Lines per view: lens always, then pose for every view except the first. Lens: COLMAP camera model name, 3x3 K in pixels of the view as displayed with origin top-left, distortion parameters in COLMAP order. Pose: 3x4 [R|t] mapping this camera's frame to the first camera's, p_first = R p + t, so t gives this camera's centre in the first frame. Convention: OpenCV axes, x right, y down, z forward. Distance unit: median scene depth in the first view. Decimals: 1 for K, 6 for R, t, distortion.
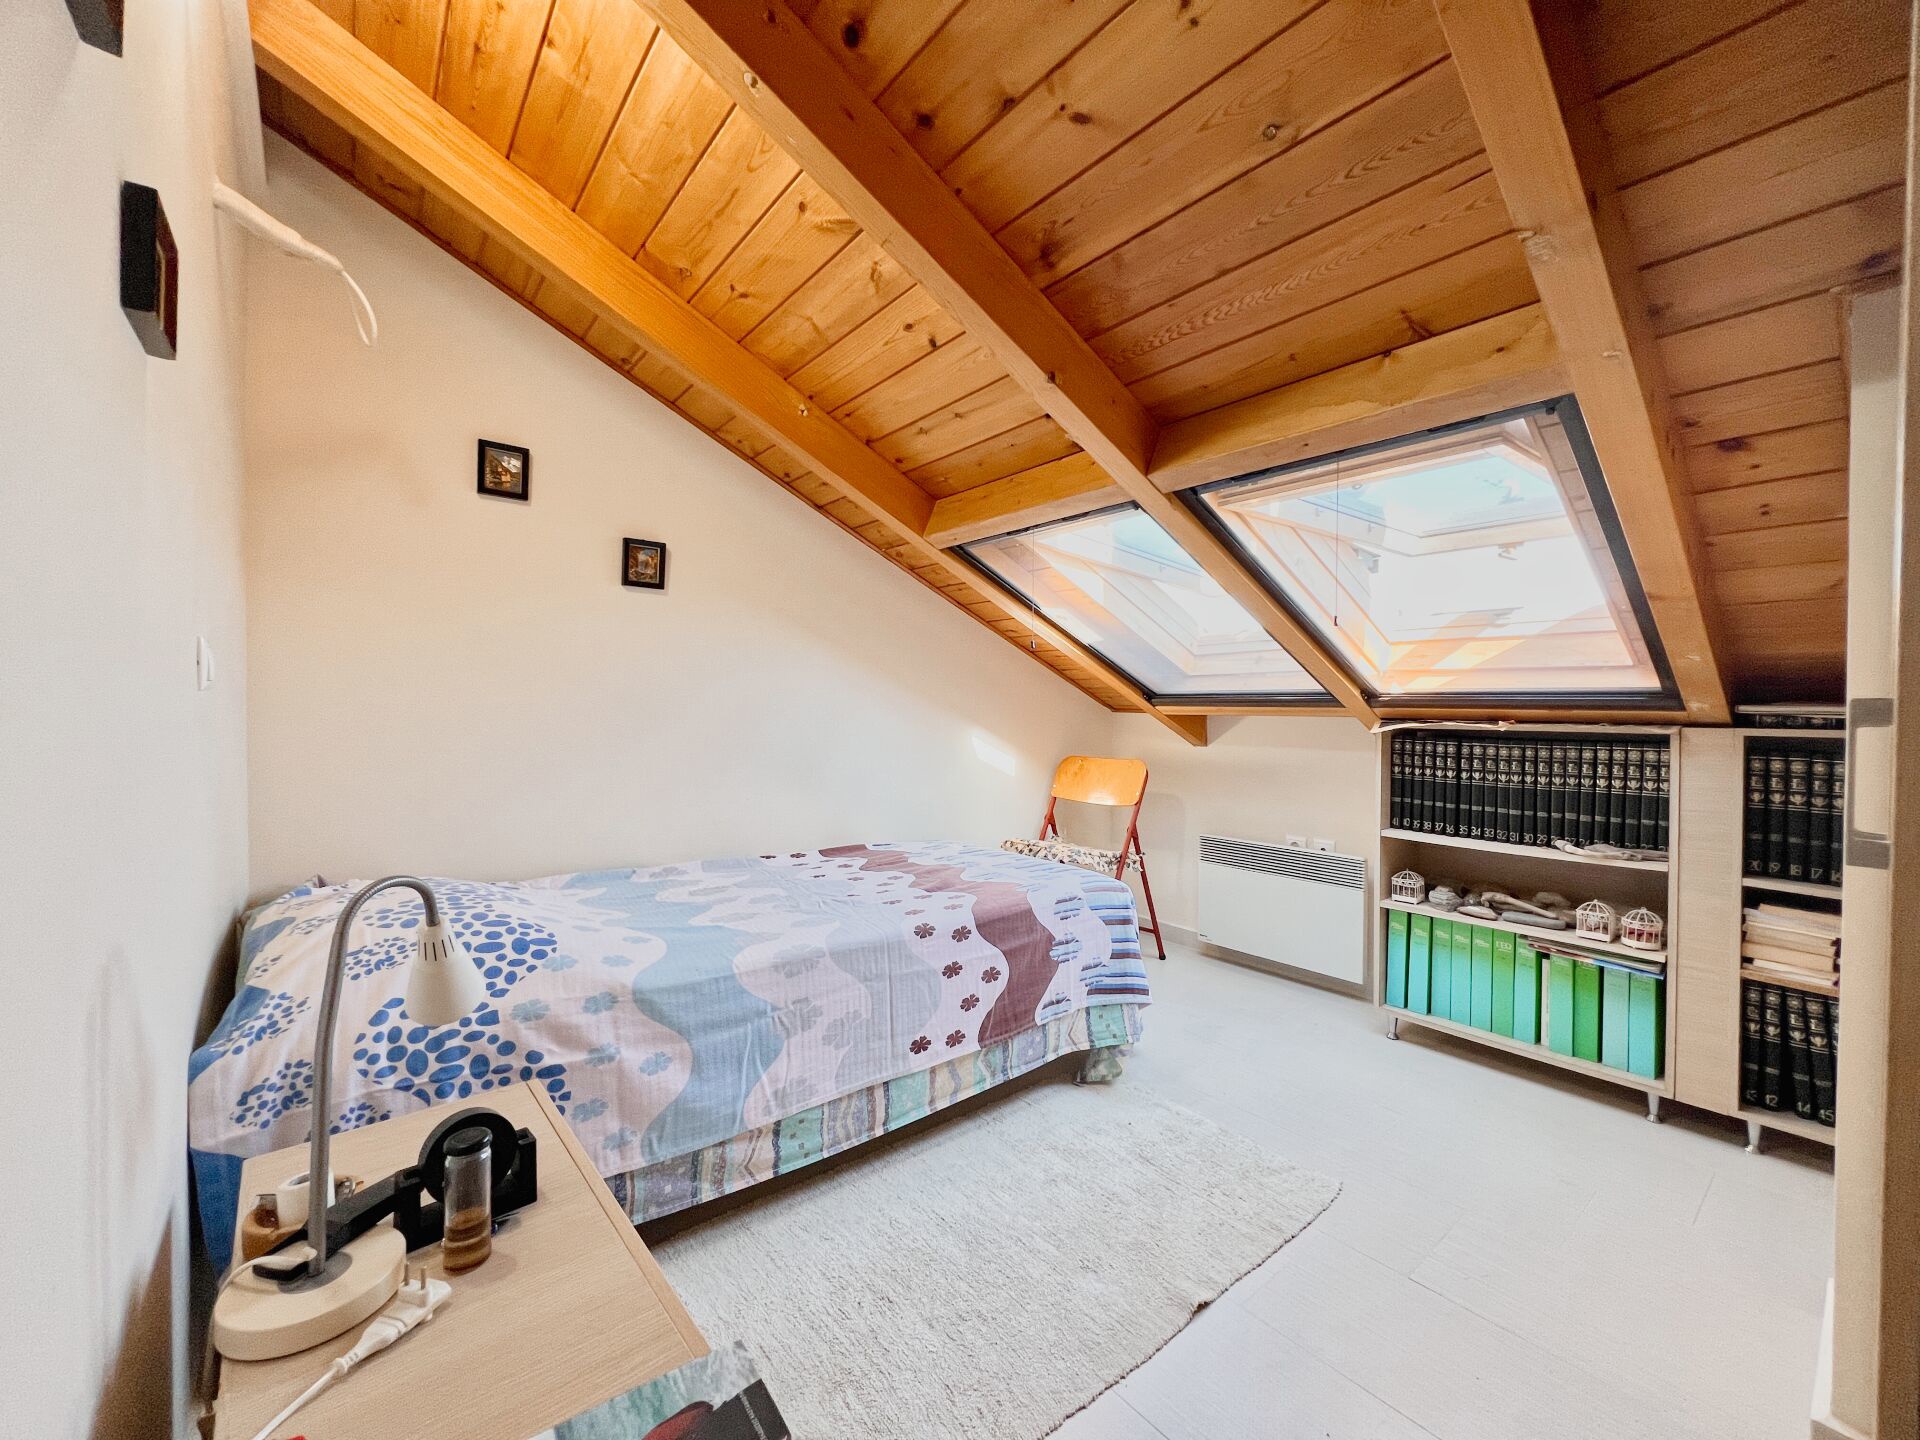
lens RADIAL K [[765.6, 0, 955.8], [0, 765.6, 715.8], [0, 0, 1]] dist [-0.002789, 0.000187]
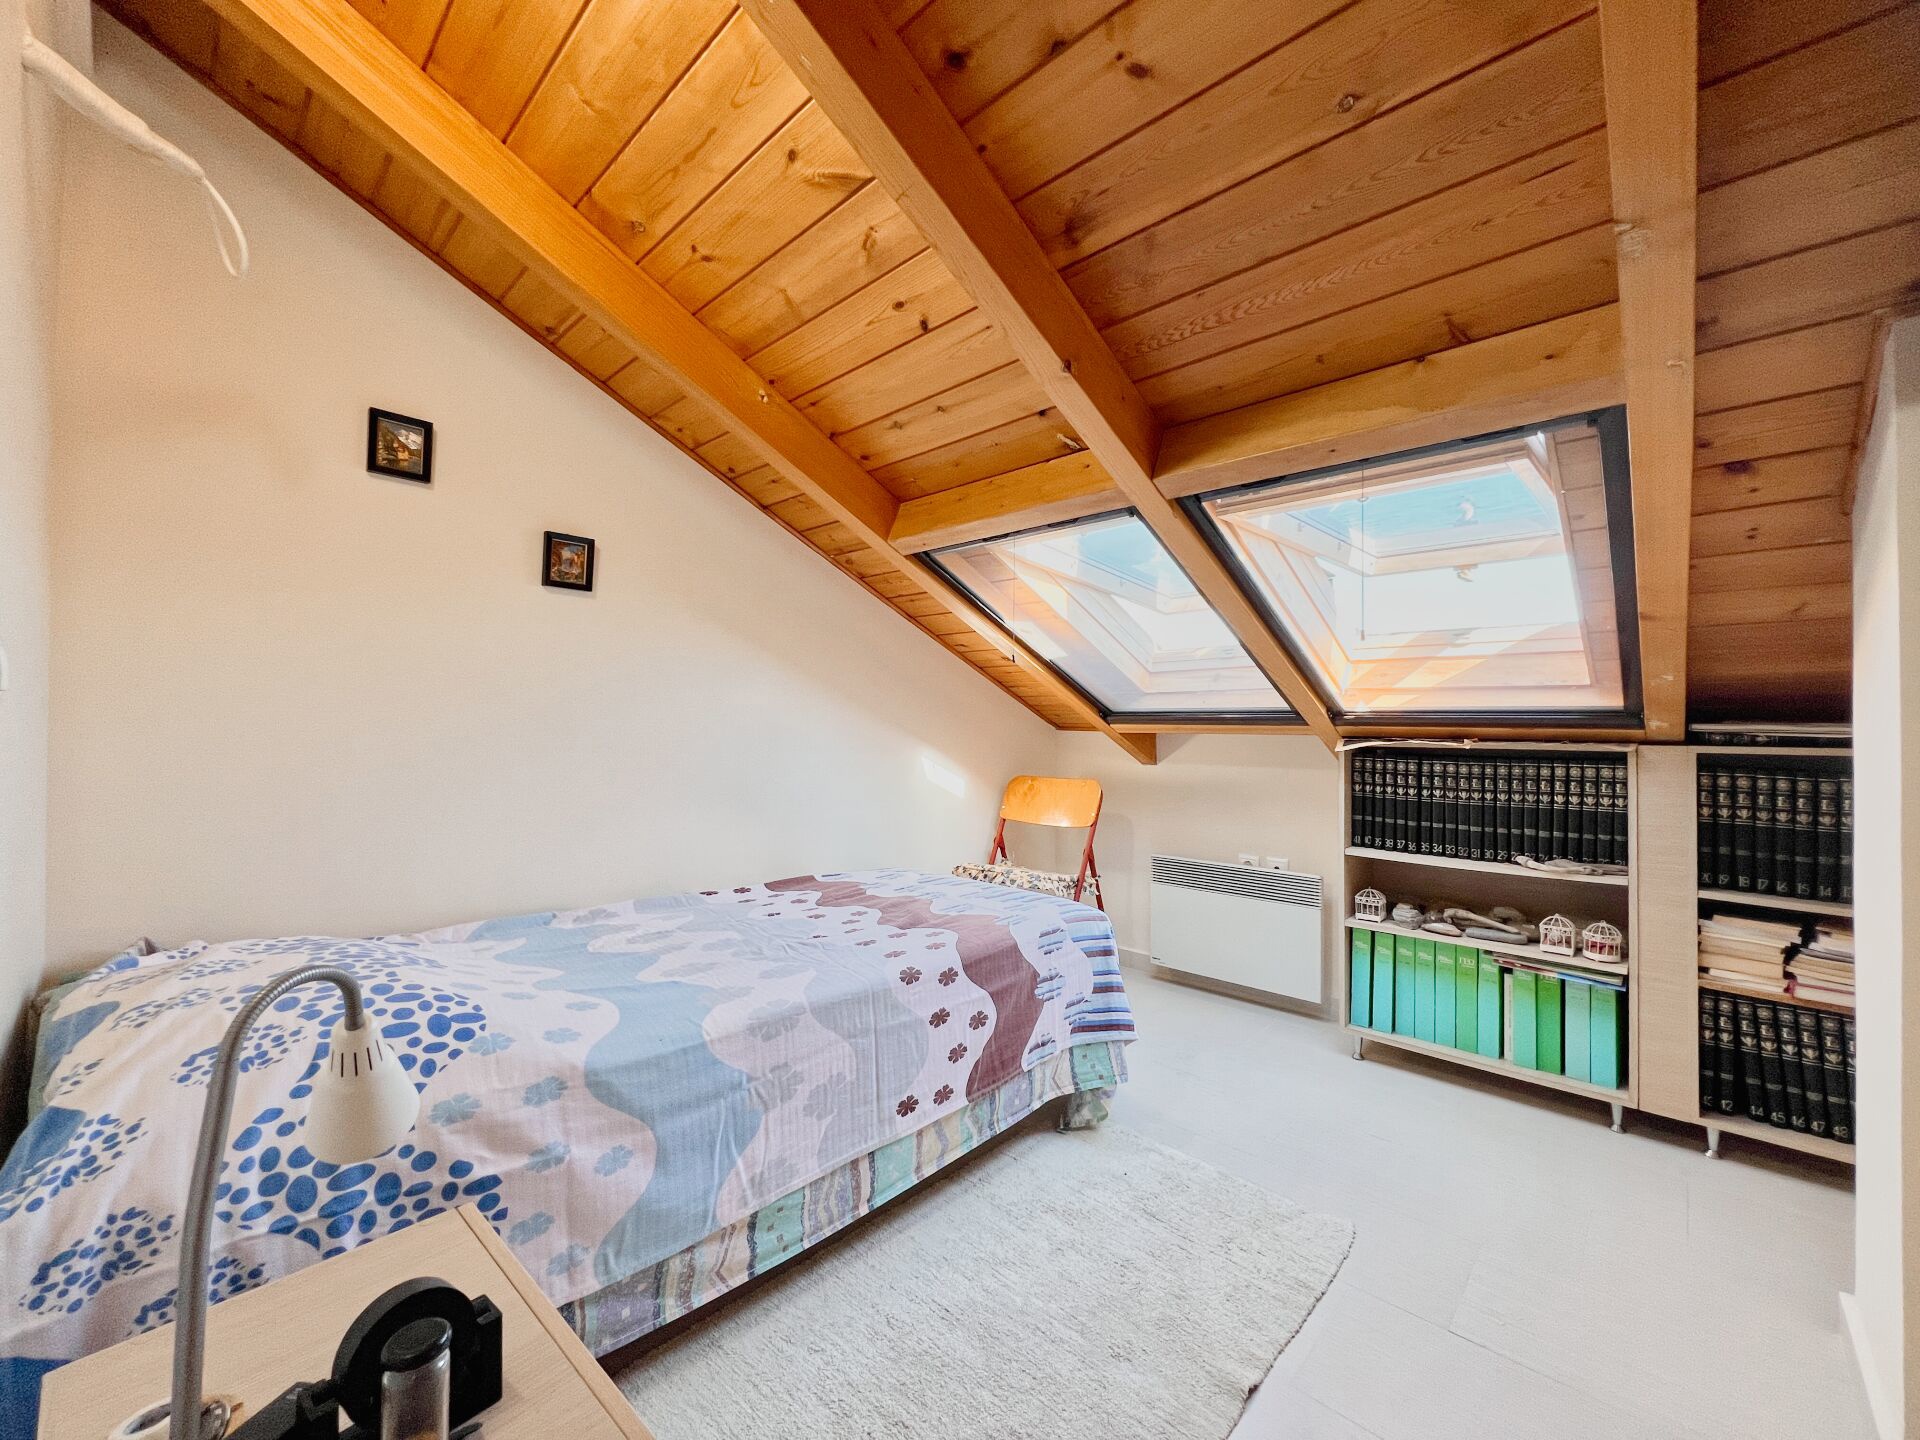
lens RADIAL K [[765.6, 0, 955.8], [0, 765.6, 715.8], [0, 0, 1]] dist [-0.002789, 0.000187]
pose [[0.991263, 0.001595, 0.131890, -0.108656], [0.001453, 0.999734, -0.023007, -0.002145], [-0.131892, 0.022998, 0.990997, 0.101537]]
